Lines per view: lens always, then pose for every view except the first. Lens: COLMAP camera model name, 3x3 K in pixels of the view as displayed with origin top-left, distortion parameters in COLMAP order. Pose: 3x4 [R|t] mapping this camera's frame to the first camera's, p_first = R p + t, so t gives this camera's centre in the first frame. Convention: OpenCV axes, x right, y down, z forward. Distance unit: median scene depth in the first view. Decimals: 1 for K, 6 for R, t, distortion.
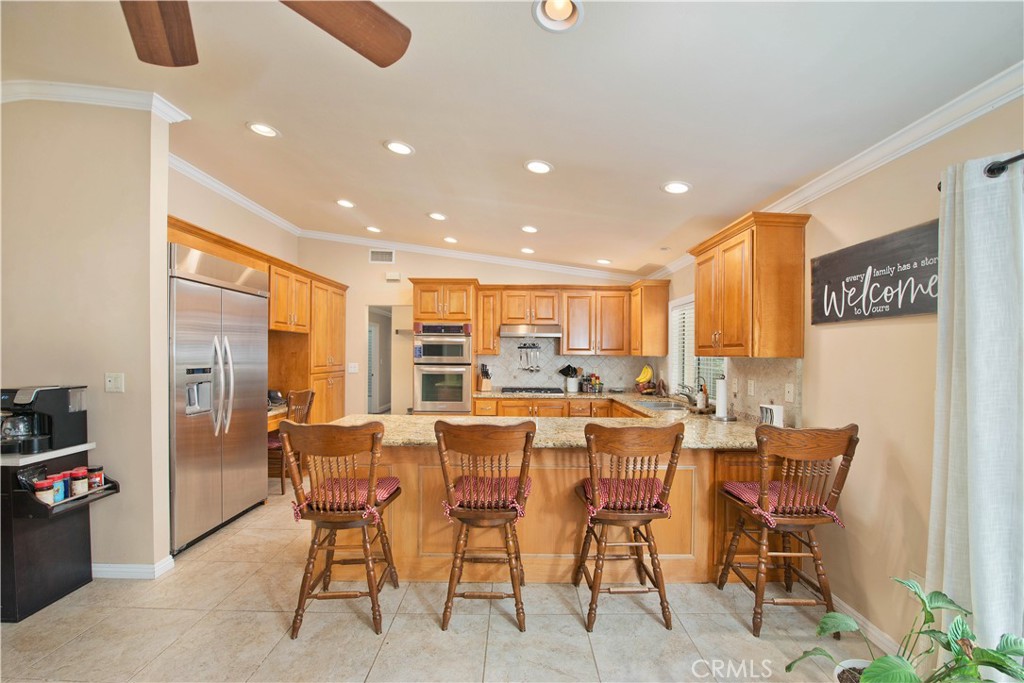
lens RADIAL K [[404.0, 0, 514.1], [0, 404.0, 349.0], [0, 0, 1]] dist [-0.000496, -0.000015]
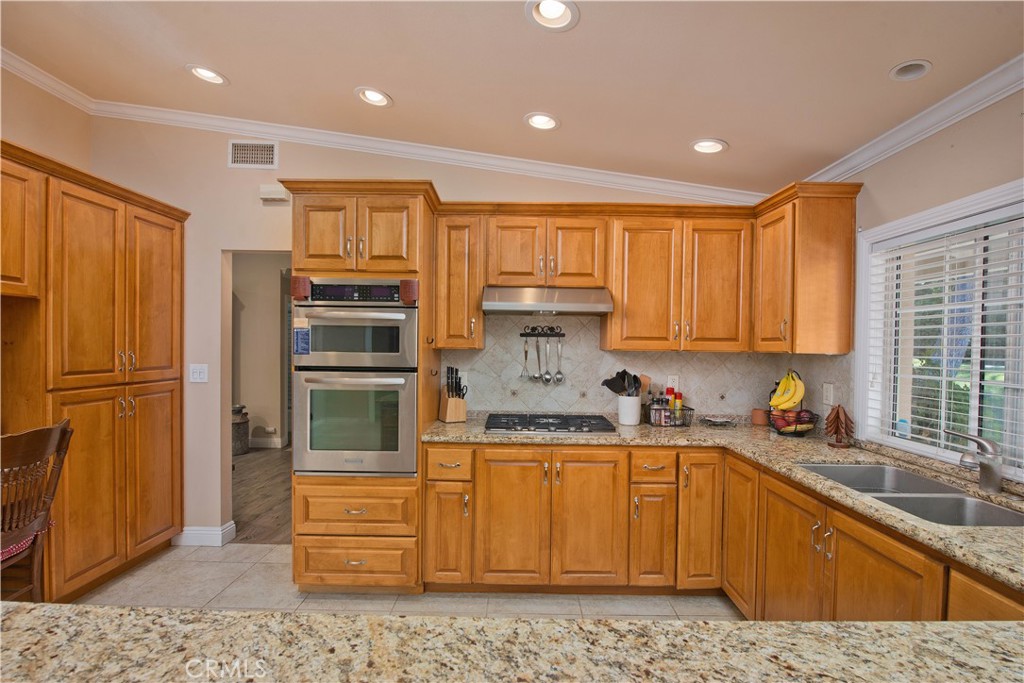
lens RADIAL K [[441.3, 0, 512.5], [0, 441.3, 347.5], [0, 0, 1]] dist [-0.002828, -0.000113]
pose [[0.999977, 0.004523, -0.004968, 0.003543], [-0.004455, 0.999898, 0.013576, 0.005461], [0.005029, -0.013554, 0.999895, 0.498017]]
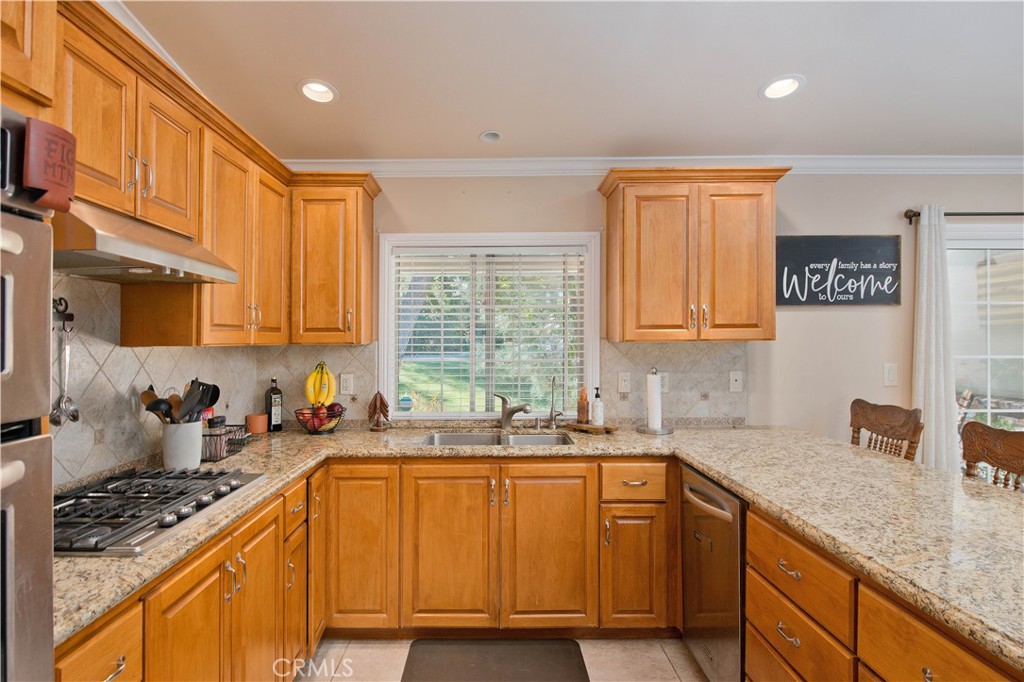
lens RADIAL K [[551.6, 0, 510.1], [0, 551.6, 338.4], [0, 0, 1]] dist [-0.019389, -0.000249]
pose [[0.005044, -0.001250, 0.999986, -0.284359], [-0.003498, 0.999993, 0.001267, 0.008802], [-0.999981, -0.003504, 0.005040, 0.821764]]
